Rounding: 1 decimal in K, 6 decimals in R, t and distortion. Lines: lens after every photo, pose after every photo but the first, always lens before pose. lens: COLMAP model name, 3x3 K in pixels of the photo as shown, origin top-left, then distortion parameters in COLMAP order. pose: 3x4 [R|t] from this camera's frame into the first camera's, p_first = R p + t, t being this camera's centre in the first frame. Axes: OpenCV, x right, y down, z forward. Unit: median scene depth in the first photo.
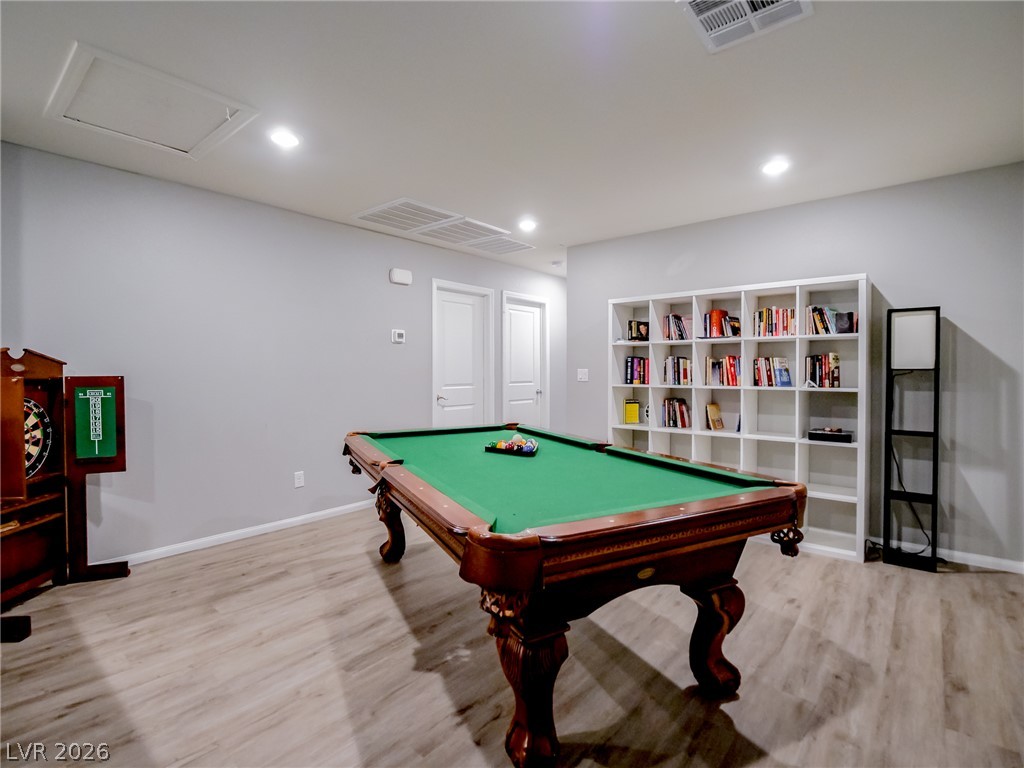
lens RADIAL K [[513.3, 0, 512.0], [0, 513.3, 384.0], [0, 0, 1]] dist [-0.014823, 0.000568]
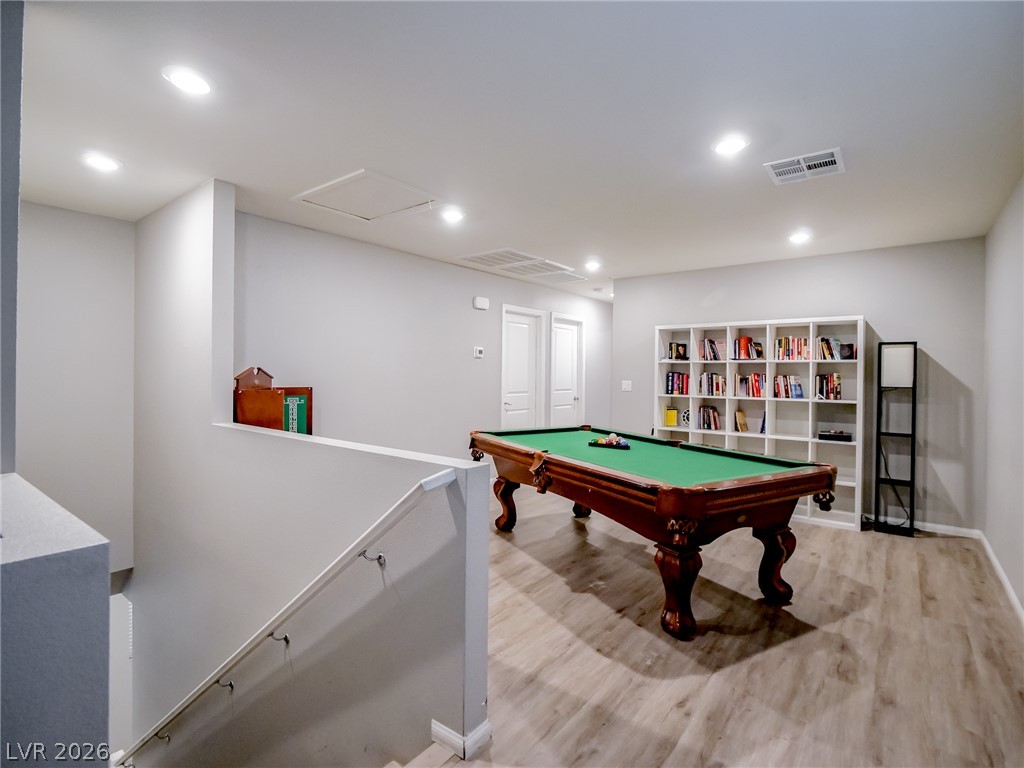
lens RADIAL K [[513.3, 0, 512.0], [0, 513.3, 384.0], [0, 0, 1]] dist [-0.014823, 0.000568]
pose [[0.999306, 0.009933, 0.035903, -0.266005], [-0.009744, 0.999938, -0.005430, -0.019337], [-0.035955, 0.005076, 0.999341, -0.295825]]
